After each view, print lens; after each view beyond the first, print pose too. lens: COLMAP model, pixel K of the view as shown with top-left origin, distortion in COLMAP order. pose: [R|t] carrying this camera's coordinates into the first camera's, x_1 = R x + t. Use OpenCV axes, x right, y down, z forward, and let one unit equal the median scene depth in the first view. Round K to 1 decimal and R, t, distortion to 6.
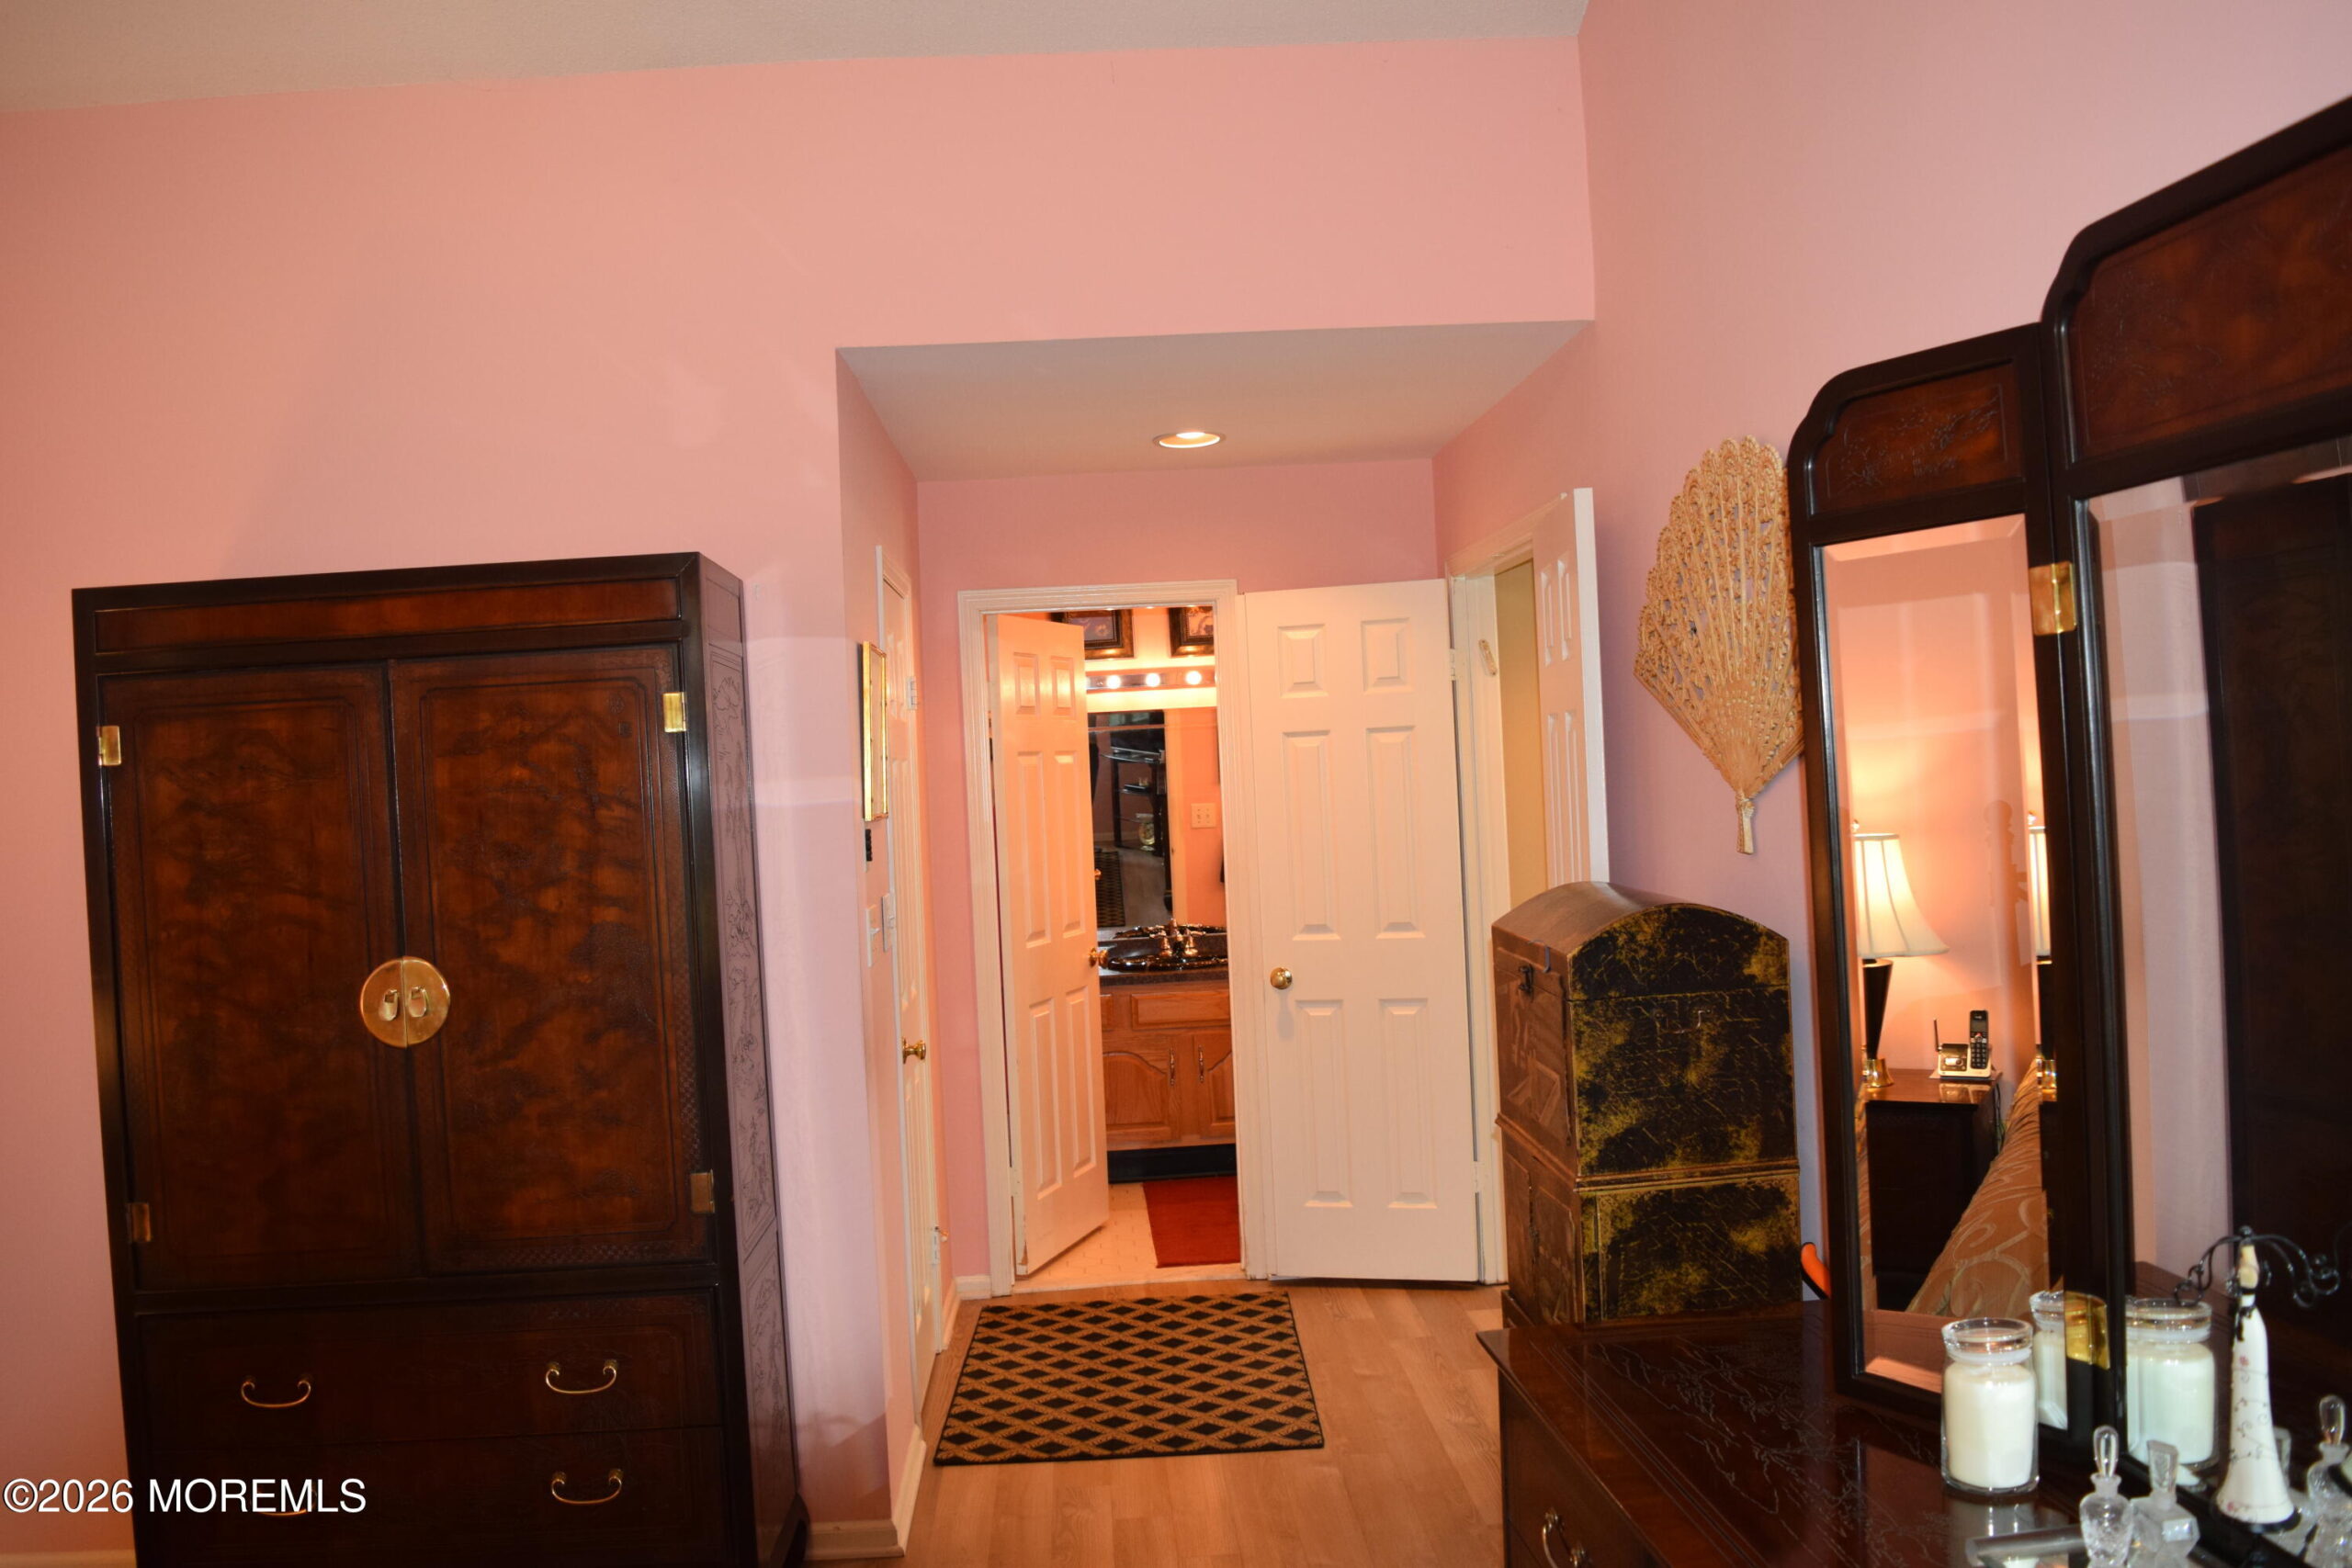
lens RADIAL K [[1838.4, 0, 1174.6], [0, 1838.4, 699.8], [0, 0, 1]] dist [-0.079658, 0.002987]
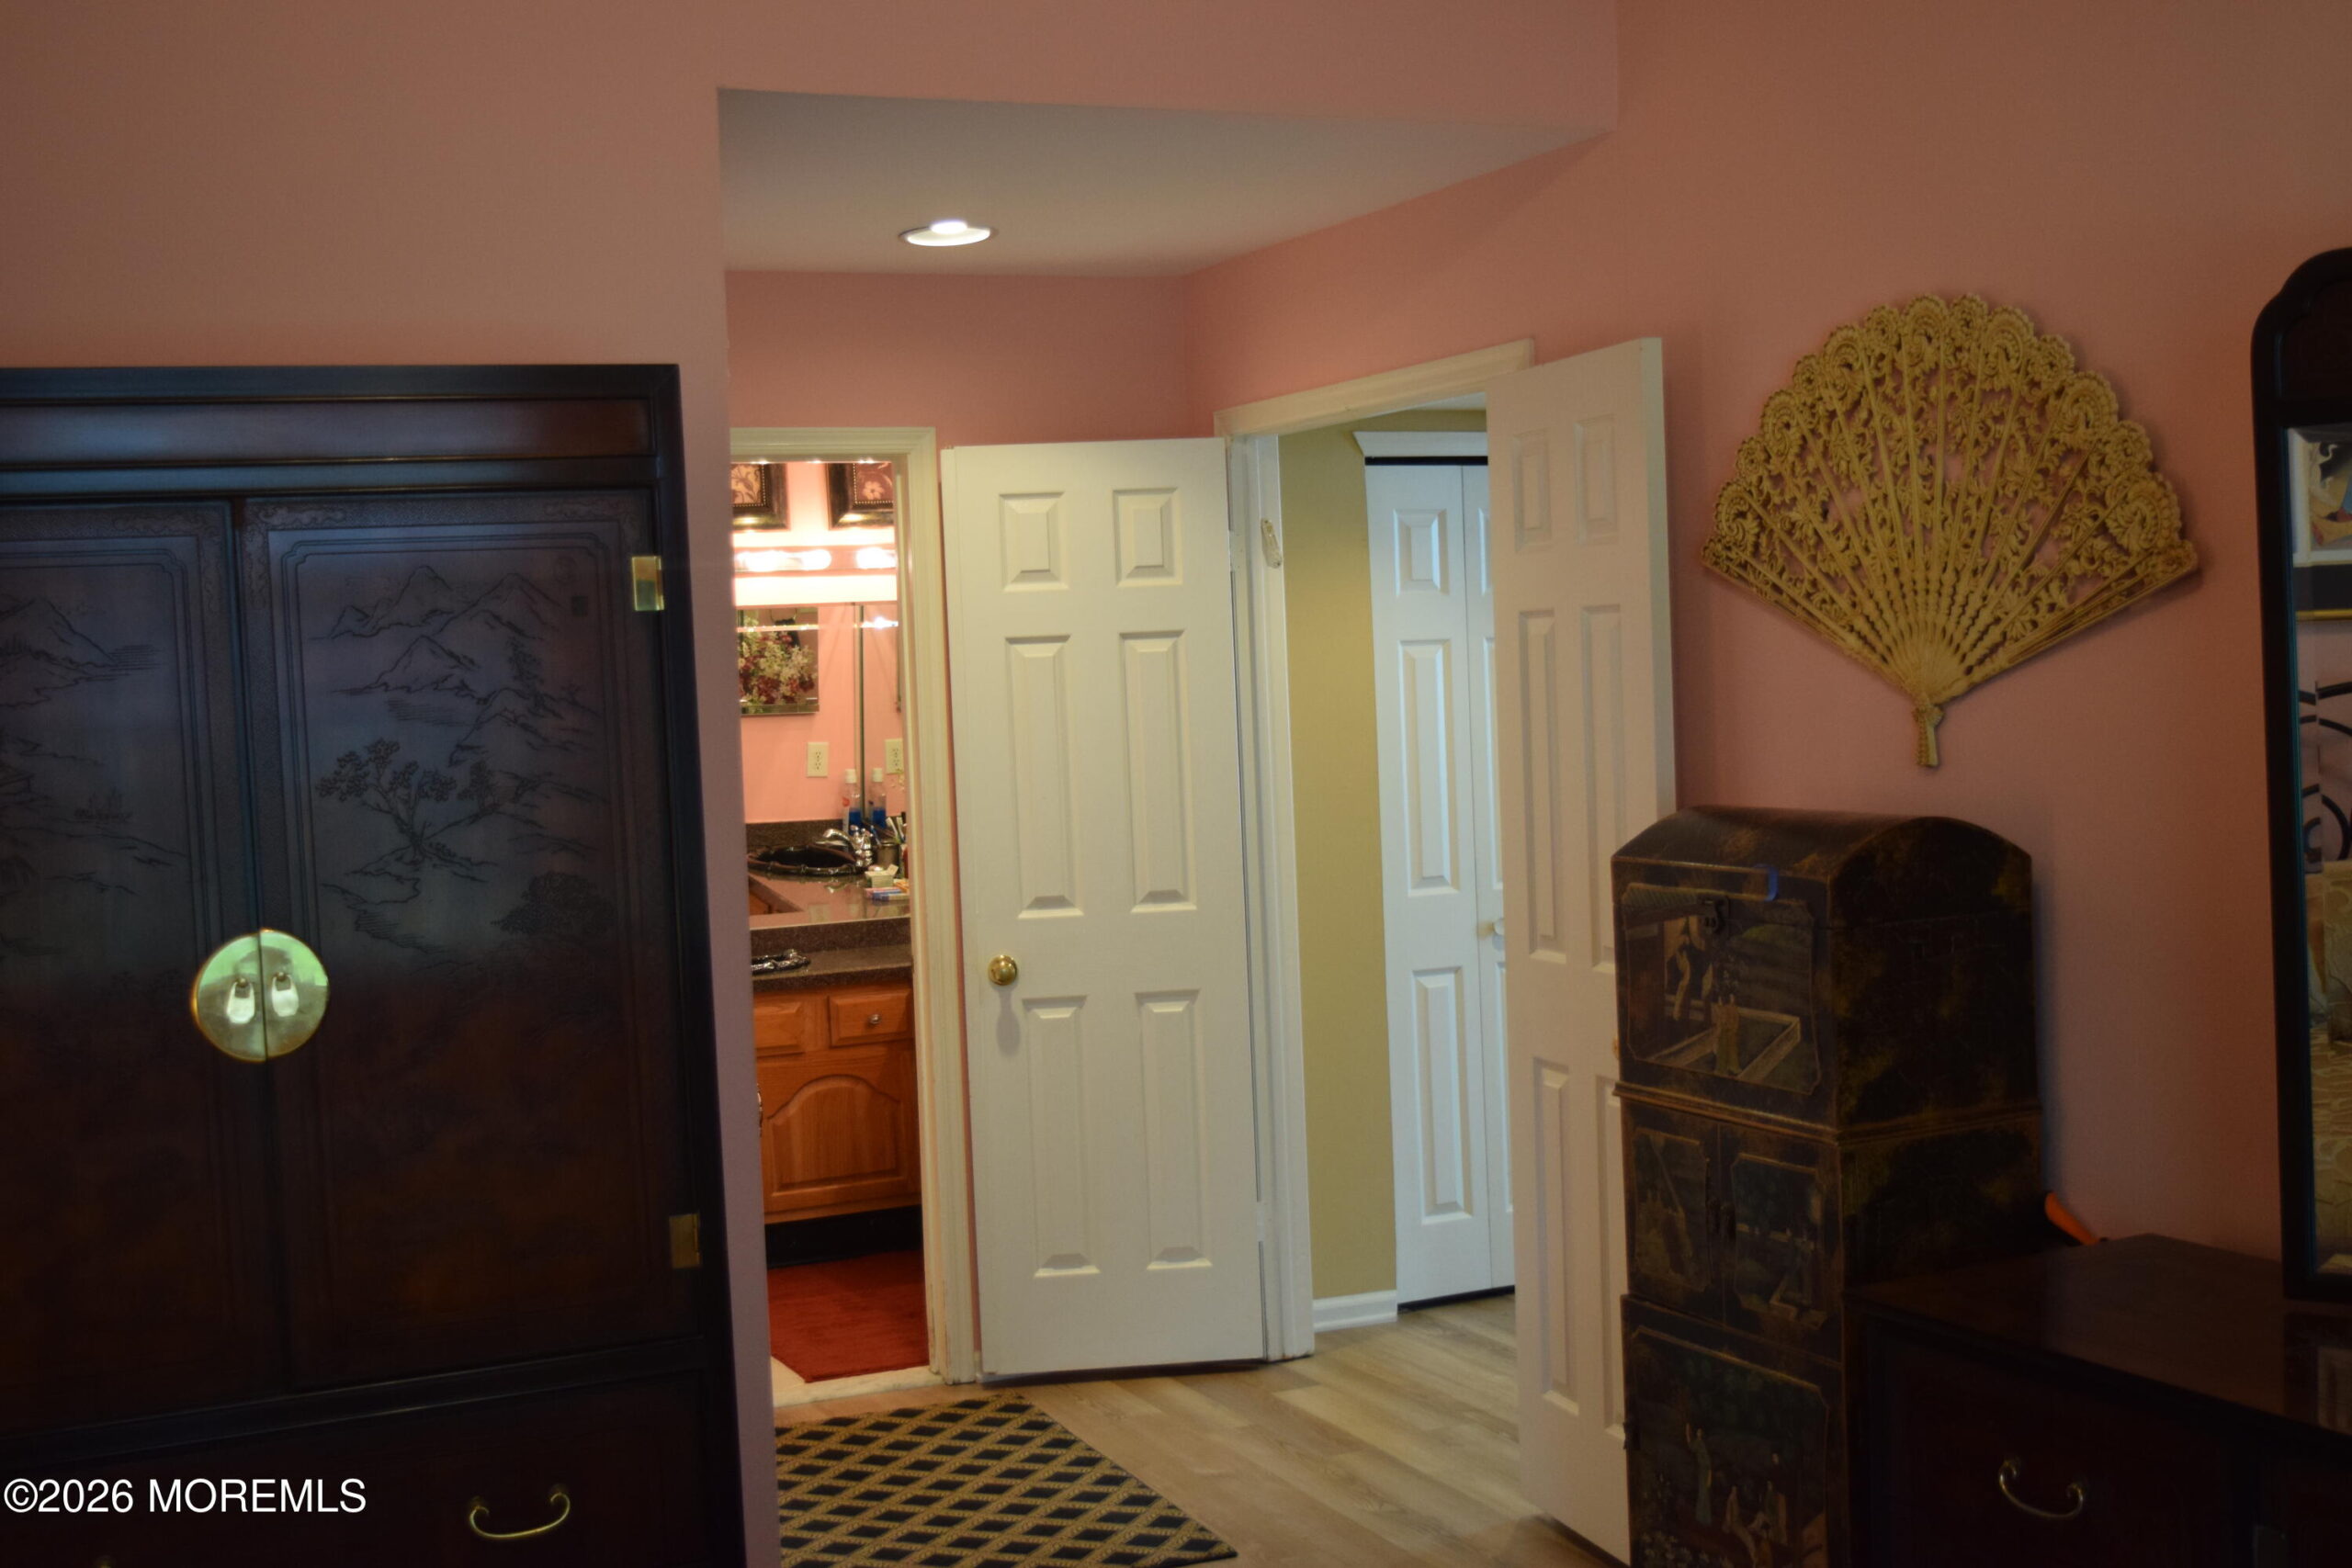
lens RADIAL K [[2765.0, 0, 1176.5], [0, 2765.0, 639.6], [0, 0, 1]] dist [-0.067046, -0.003058]
pose [[0.930241, 0.013330, 0.366706, -0.309491], [-0.016012, 0.999863, 0.004272, 0.013917], [-0.366599, -0.009846, 0.930327, -0.062241]]
